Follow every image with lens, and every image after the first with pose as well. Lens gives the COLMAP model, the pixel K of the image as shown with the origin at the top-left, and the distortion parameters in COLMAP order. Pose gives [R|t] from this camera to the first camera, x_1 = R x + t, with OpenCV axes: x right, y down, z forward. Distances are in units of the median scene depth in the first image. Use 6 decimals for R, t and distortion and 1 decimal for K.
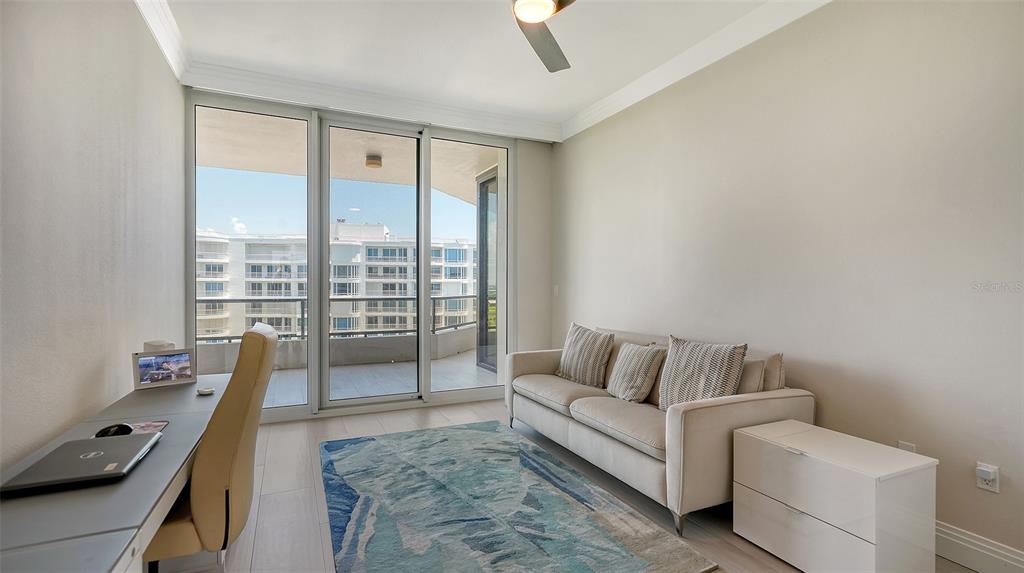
lens RADIAL K [[489.7, 0, 508.5], [0, 489.7, 279.7], [0, 0, 1]] dist [-0.002114, -0.000235]
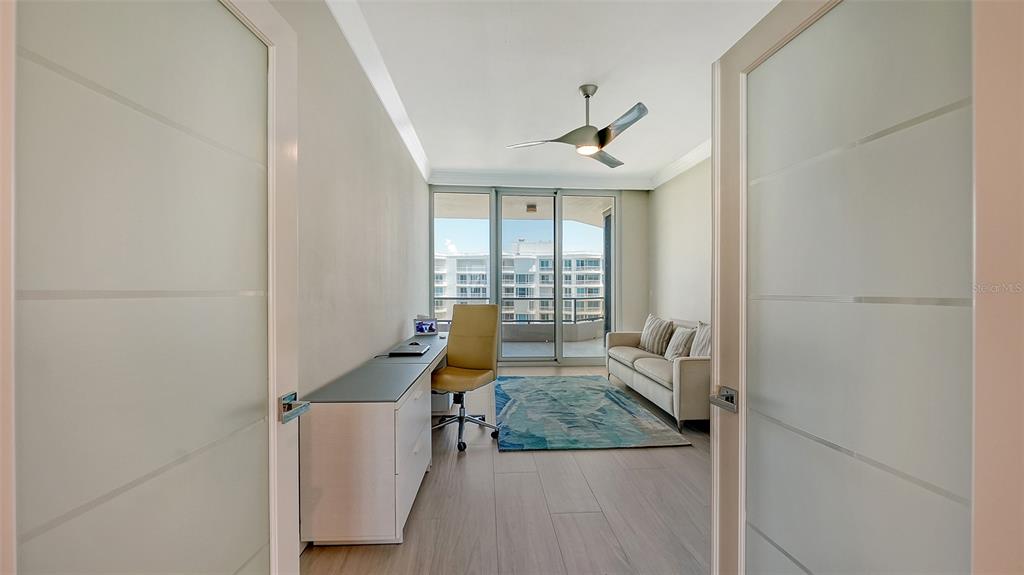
lens RADIAL K [[399.1, 0, 512.0], [0, 399.1, 287.5], [0, 0, 1]] dist [0.000143, 0.000008]
pose [[0.937703, 0.000349, -0.347437, 0.188000], [0.001876, 0.999980, 0.006069, -0.002968], [0.347433, -0.006342, 0.937684, -0.361533]]
